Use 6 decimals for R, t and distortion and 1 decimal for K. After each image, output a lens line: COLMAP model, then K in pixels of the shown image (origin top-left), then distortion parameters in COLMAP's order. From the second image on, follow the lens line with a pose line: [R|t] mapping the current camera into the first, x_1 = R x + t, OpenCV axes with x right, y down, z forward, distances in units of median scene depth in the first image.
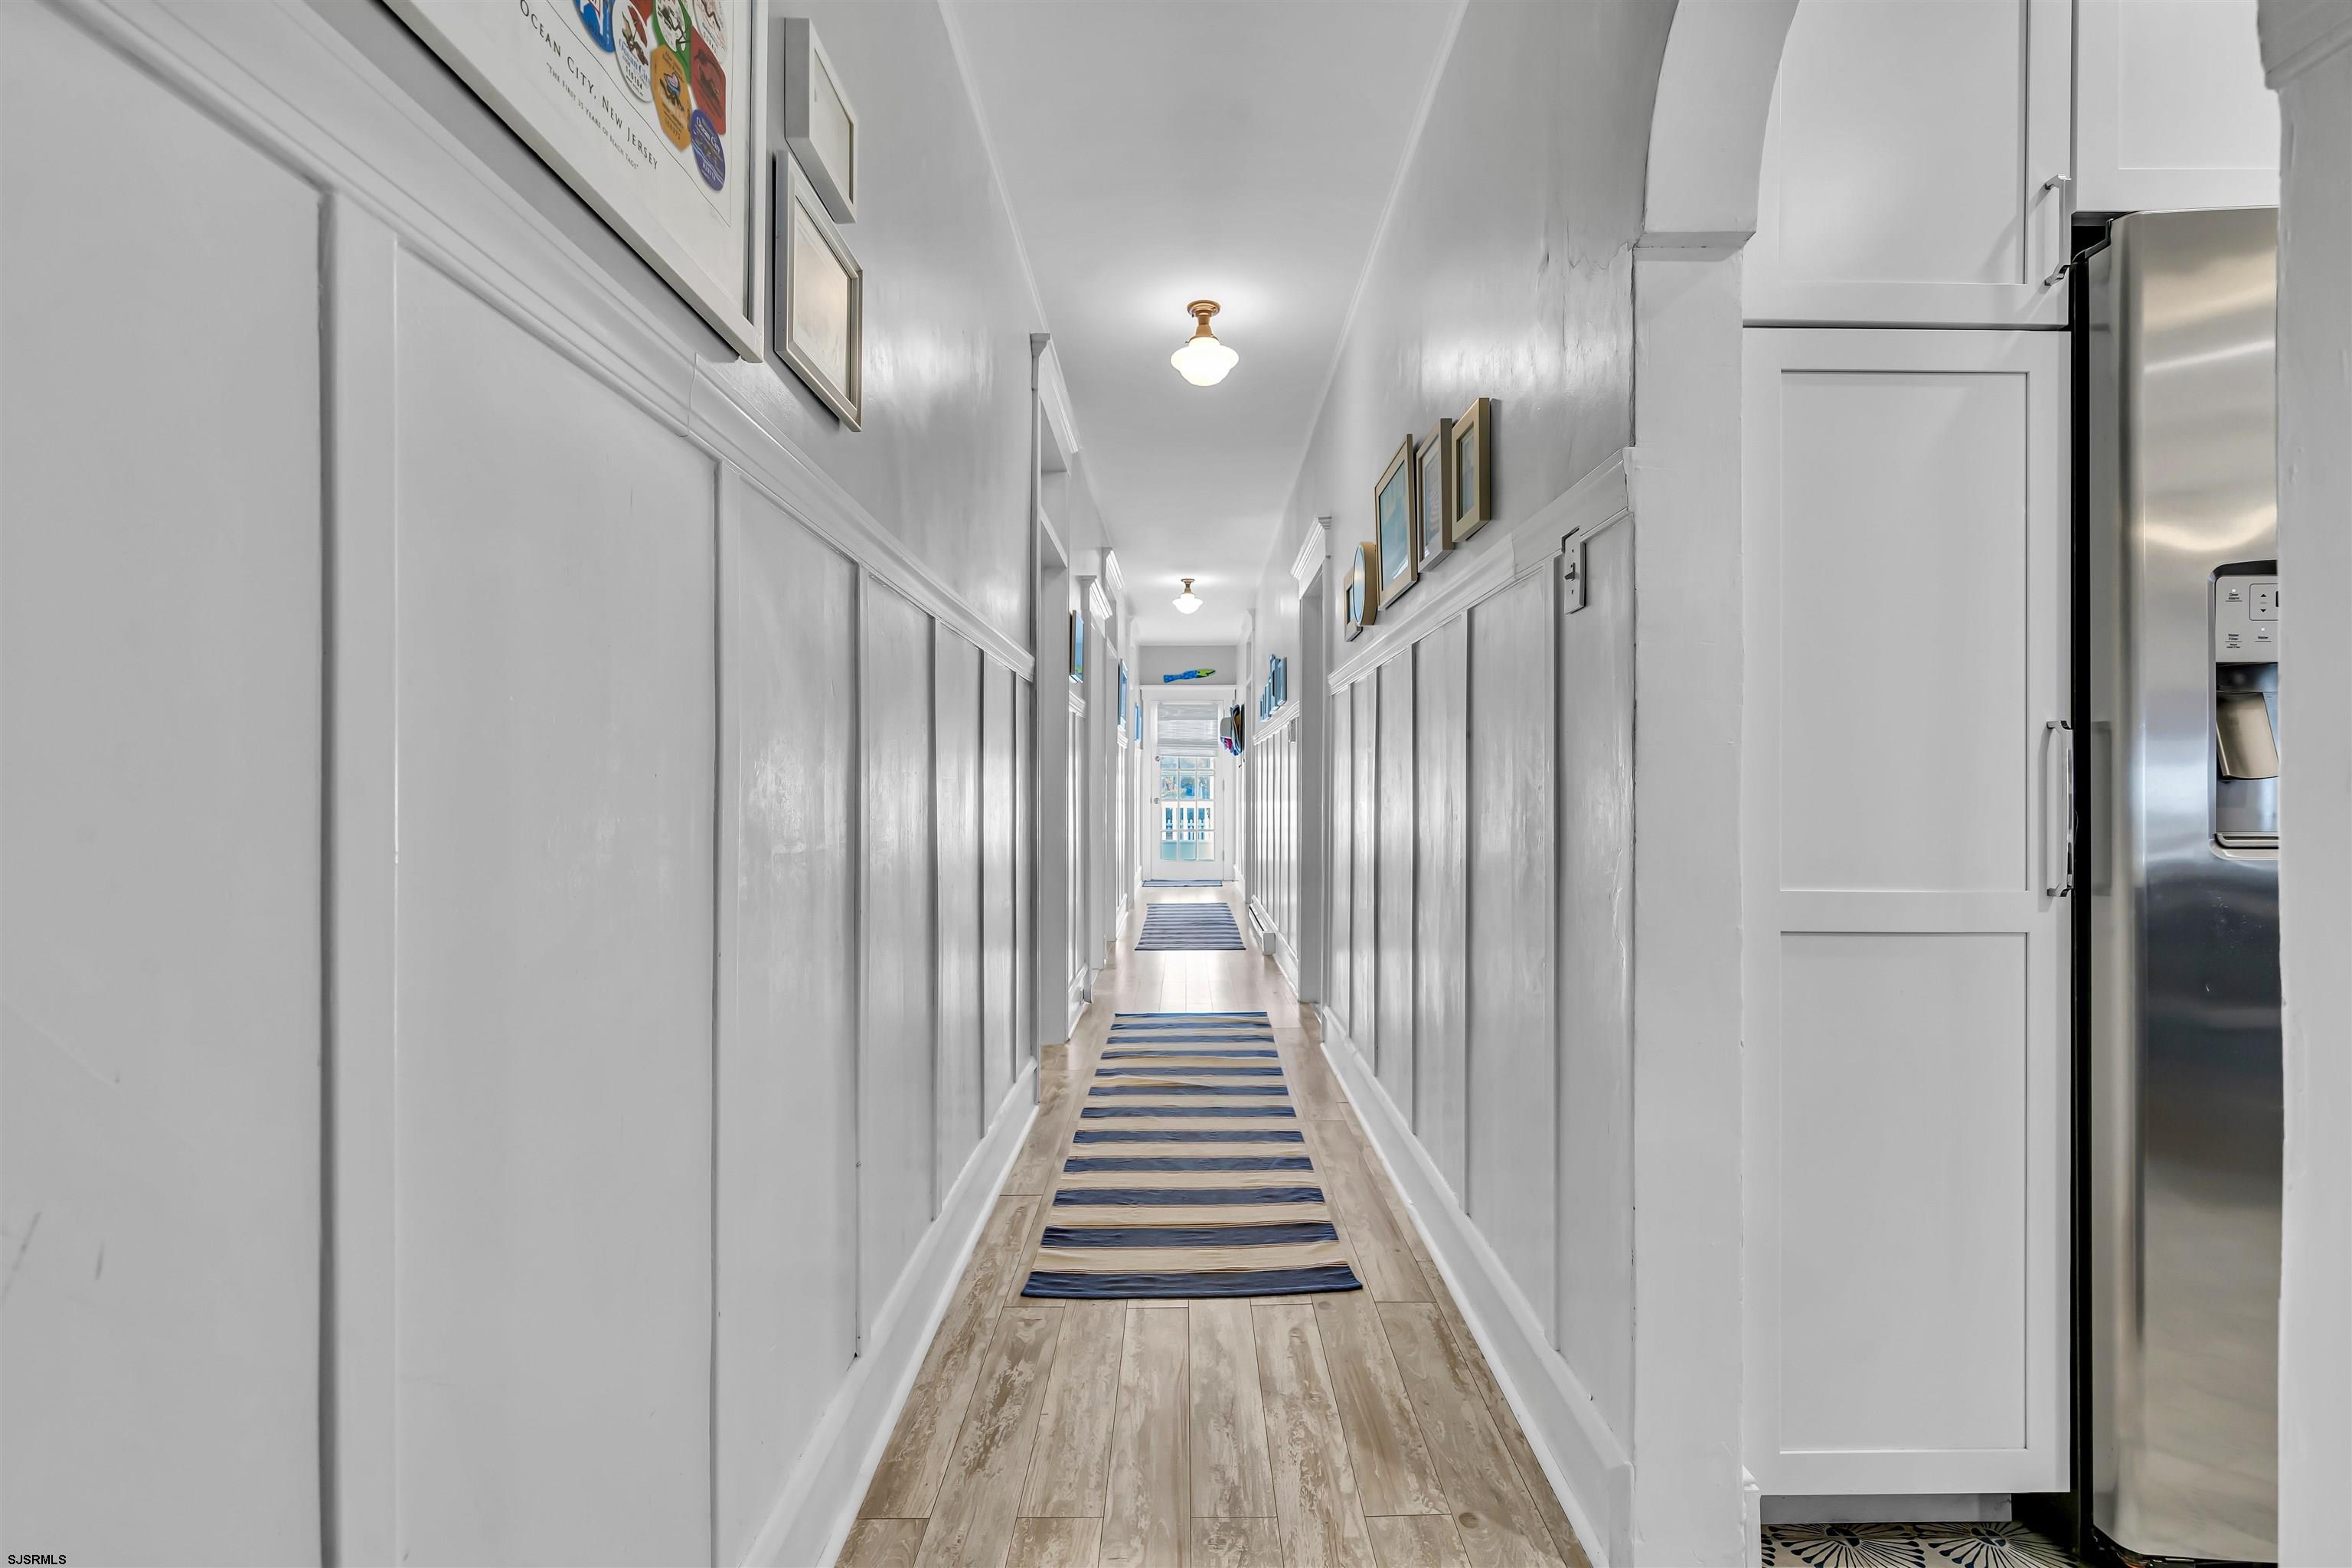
lens RADIAL K [[1058.7, 0, 1178.1], [0, 1058.7, 777.7], [0, 0, 1]] dist [0.000478, 0.000617]
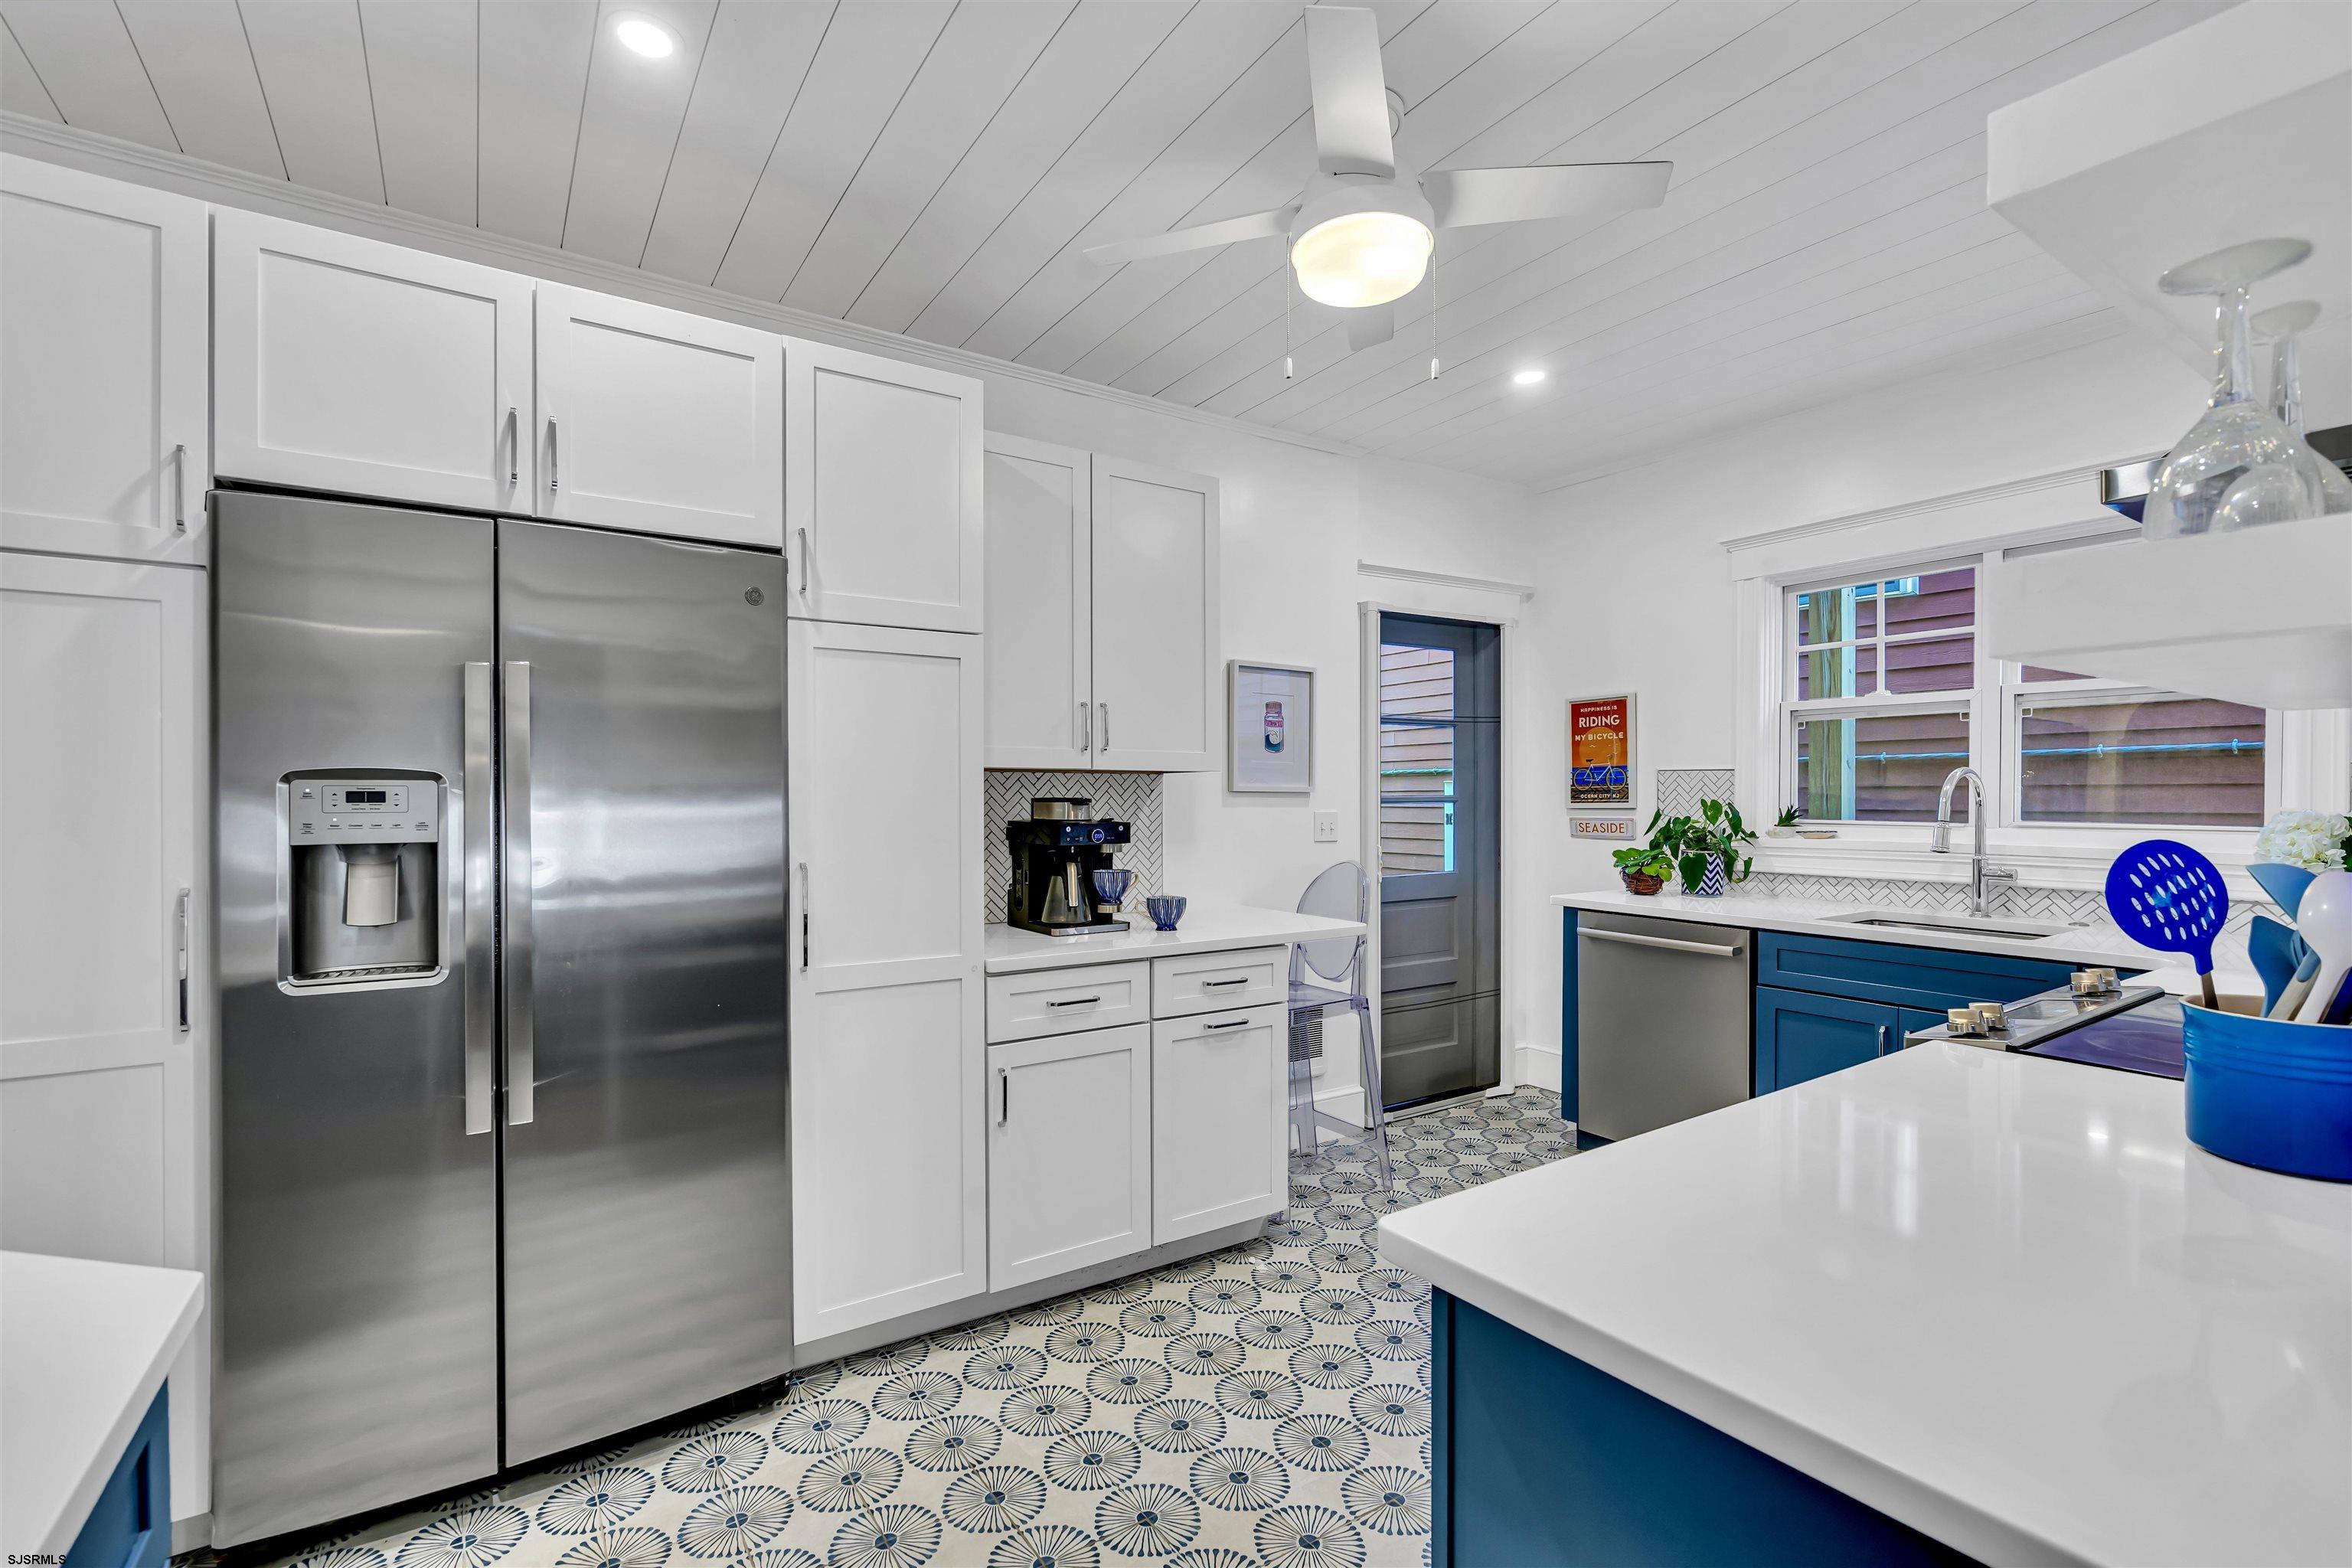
lens RADIAL K [[1058.7, 0, 1177.8], [0, 1058.7, 792.6], [0, 0, 1]] dist [0.000478, 0.000617]
pose [[0.839565, -0.005931, 0.543228, 1.117875], [0.006332, 0.999979, 0.001132, -0.158787], [-0.543223, 0.002489, 0.839585, -0.639810]]
